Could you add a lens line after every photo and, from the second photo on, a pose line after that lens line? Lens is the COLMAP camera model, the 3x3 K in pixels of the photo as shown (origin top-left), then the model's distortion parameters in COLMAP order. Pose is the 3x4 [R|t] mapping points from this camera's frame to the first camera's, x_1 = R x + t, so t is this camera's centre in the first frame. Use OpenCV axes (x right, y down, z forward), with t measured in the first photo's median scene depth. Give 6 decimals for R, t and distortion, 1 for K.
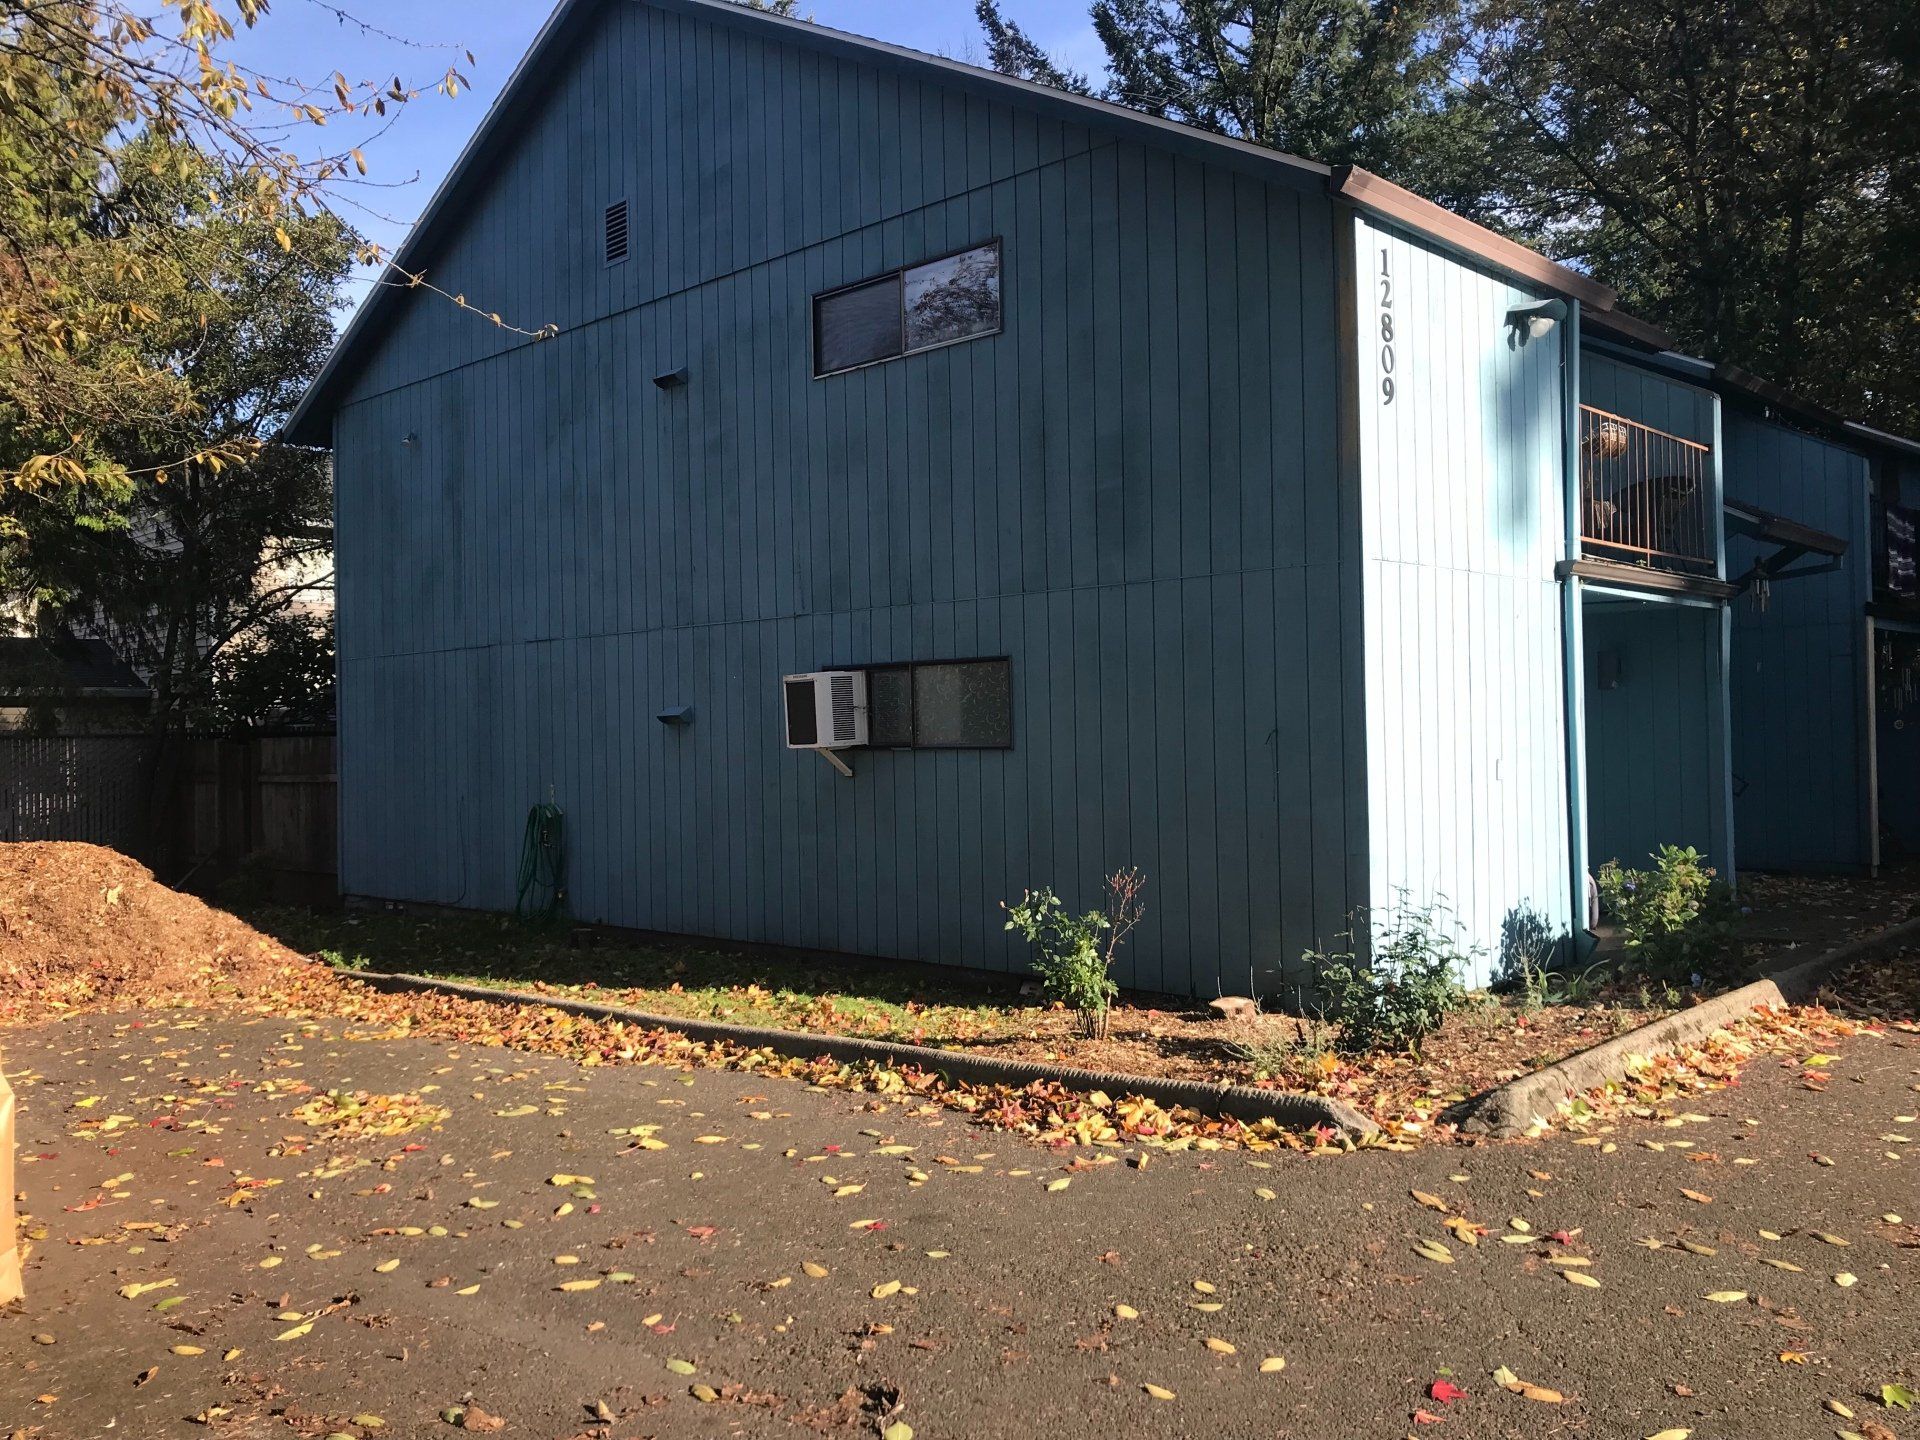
lens RADIAL K [[1557.6, 0, 960.0], [0, 1557.6, 720.0], [0, 0, 1]] dist [-0.005043, -0.005803]
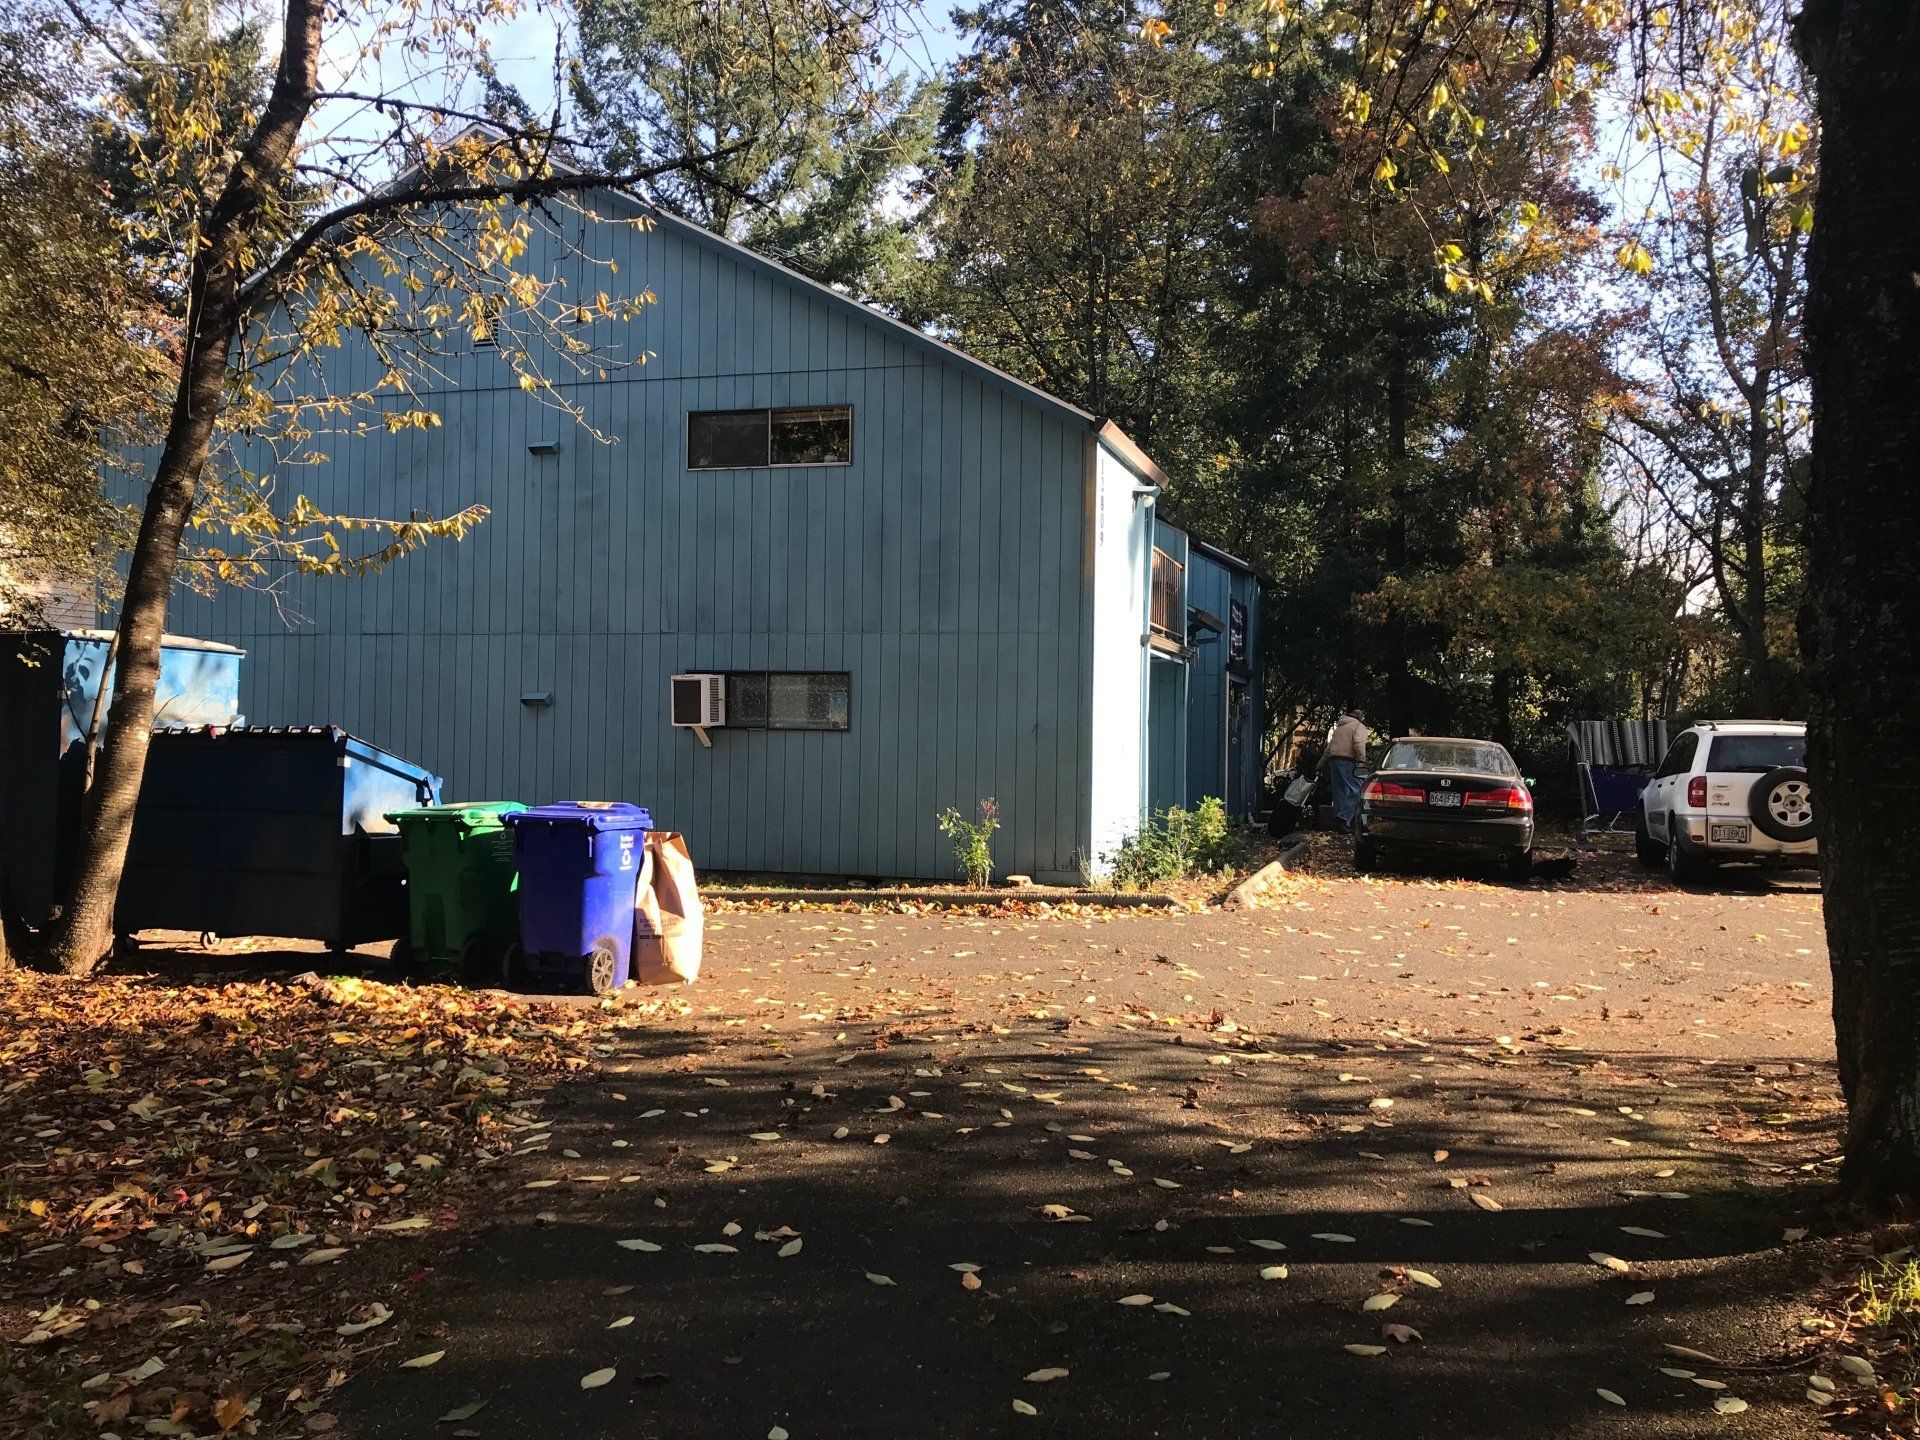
lens RADIAL K [[1557.6, 0, 960.0], [0, 1557.6, 720.0], [0, 0, 1]] dist [-0.005043, -0.005803]
pose [[0.890653, 0.041858, 0.452753, -0.536618], [-0.038820, 0.999118, -0.016004, 0.026291], [-0.453023, -0.003321, 0.891492, -0.418655]]
